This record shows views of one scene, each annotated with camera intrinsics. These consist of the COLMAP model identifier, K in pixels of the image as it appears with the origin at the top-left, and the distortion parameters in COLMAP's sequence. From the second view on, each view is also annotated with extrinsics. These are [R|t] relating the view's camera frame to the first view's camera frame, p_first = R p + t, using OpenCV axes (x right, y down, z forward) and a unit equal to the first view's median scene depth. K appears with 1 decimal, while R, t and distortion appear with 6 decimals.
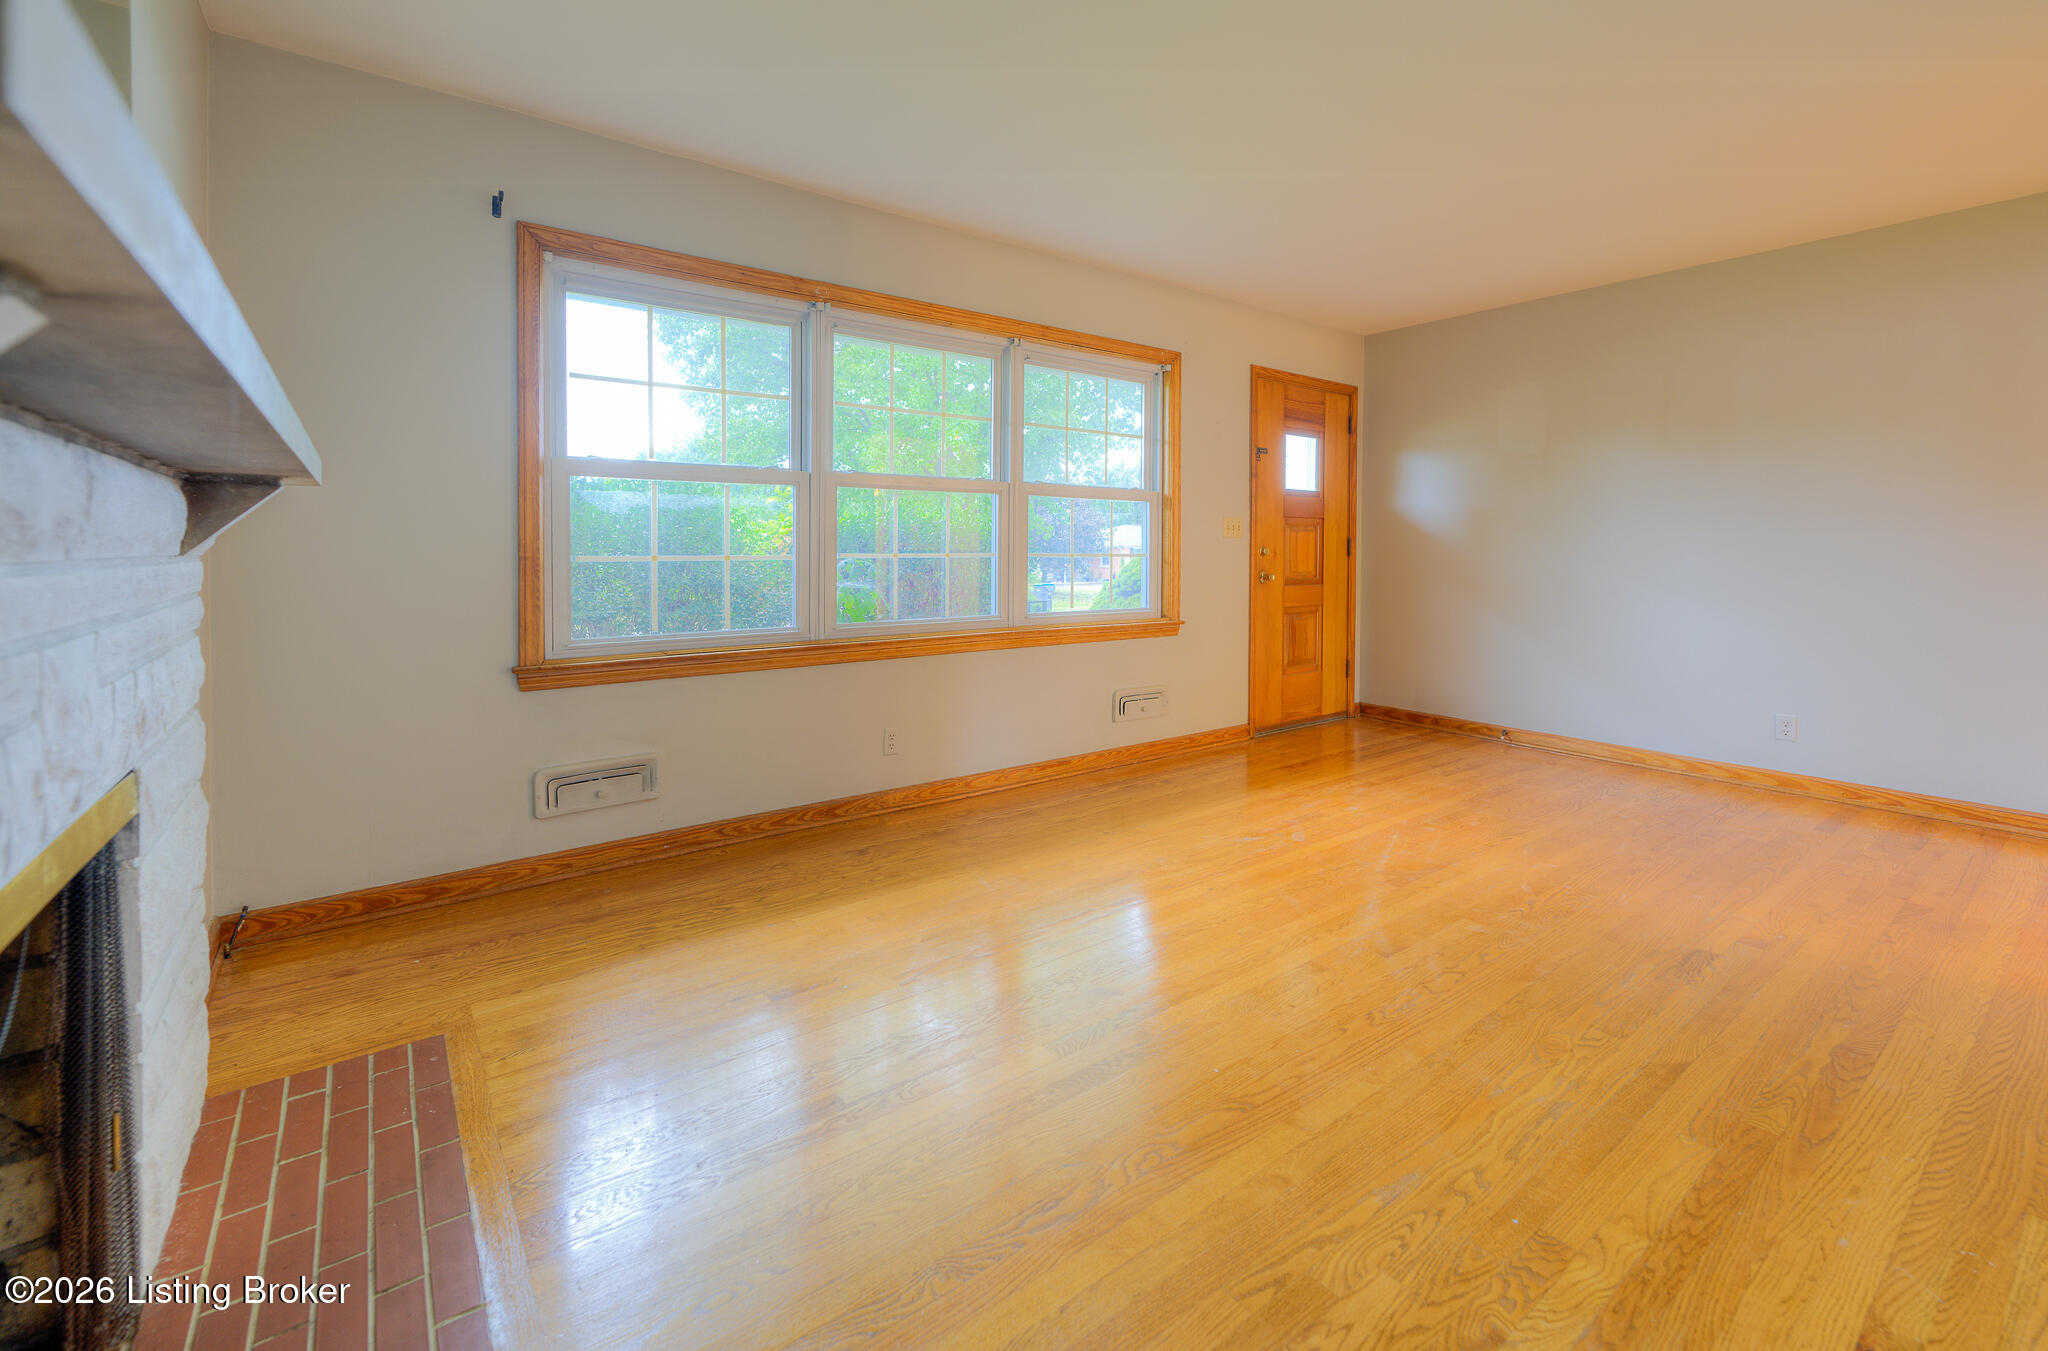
lens RADIAL K [[879.7, 0, 985.8], [0, 879.7, 557.8], [0, 0, 1]] dist [0.000665, 0.000026]
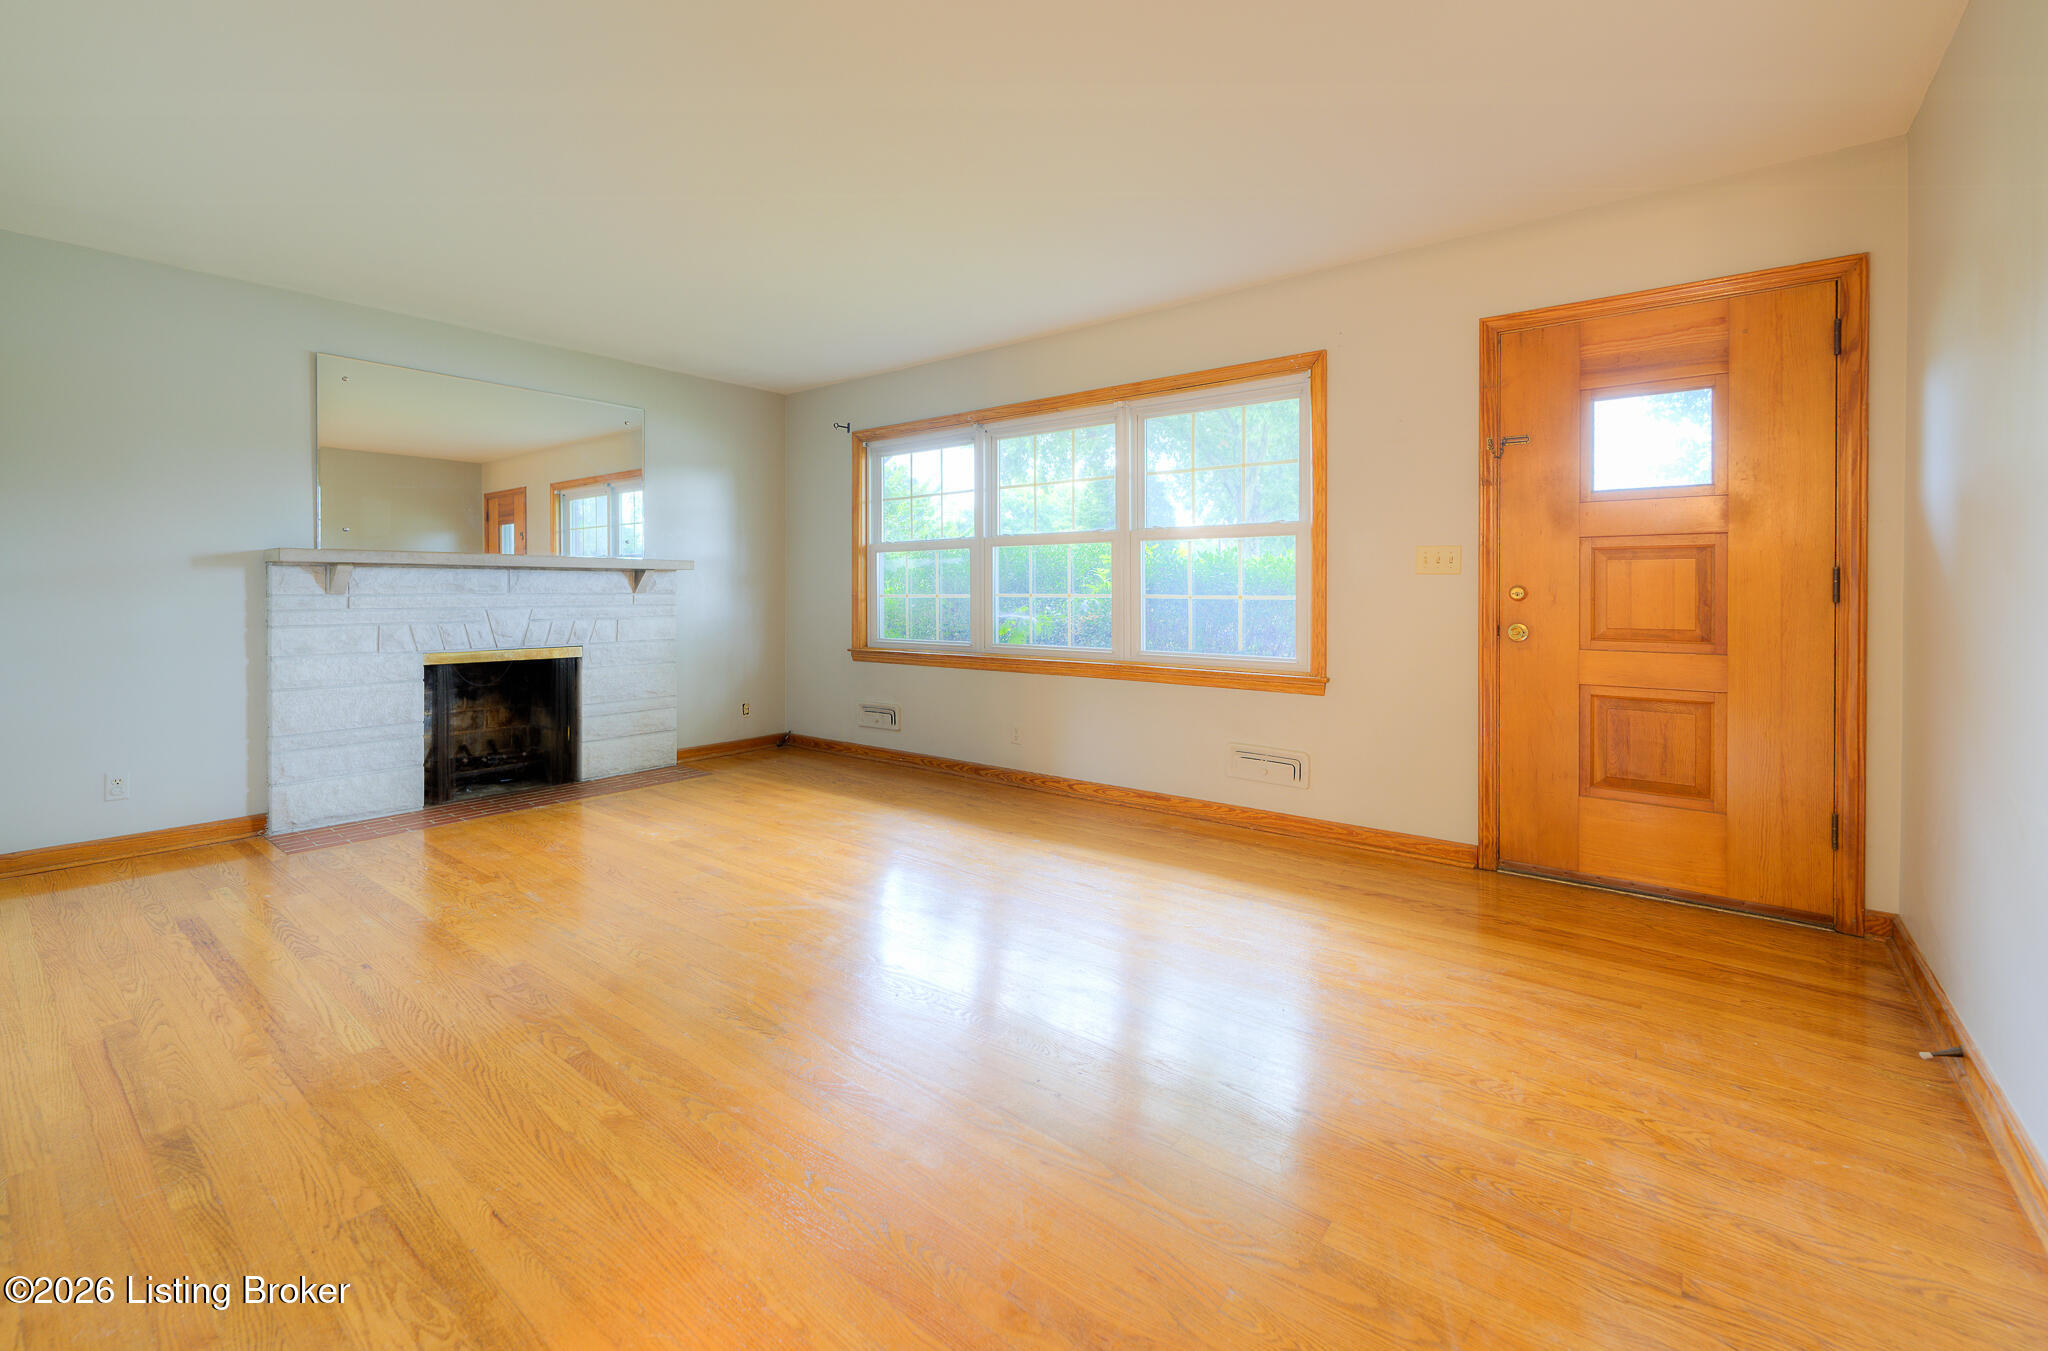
lens RADIAL K [[840.7, 0, 1022.4], [0, 840.7, 592.7], [0, 0, 1]] dist [-0.001693, -0.000270]
pose [[0.275785, 0.002962, -0.961215, 0.970454], [-0.006354, 0.999979, 0.001258, -0.007916], [0.961198, 0.005761, 0.275798, 0.558927]]
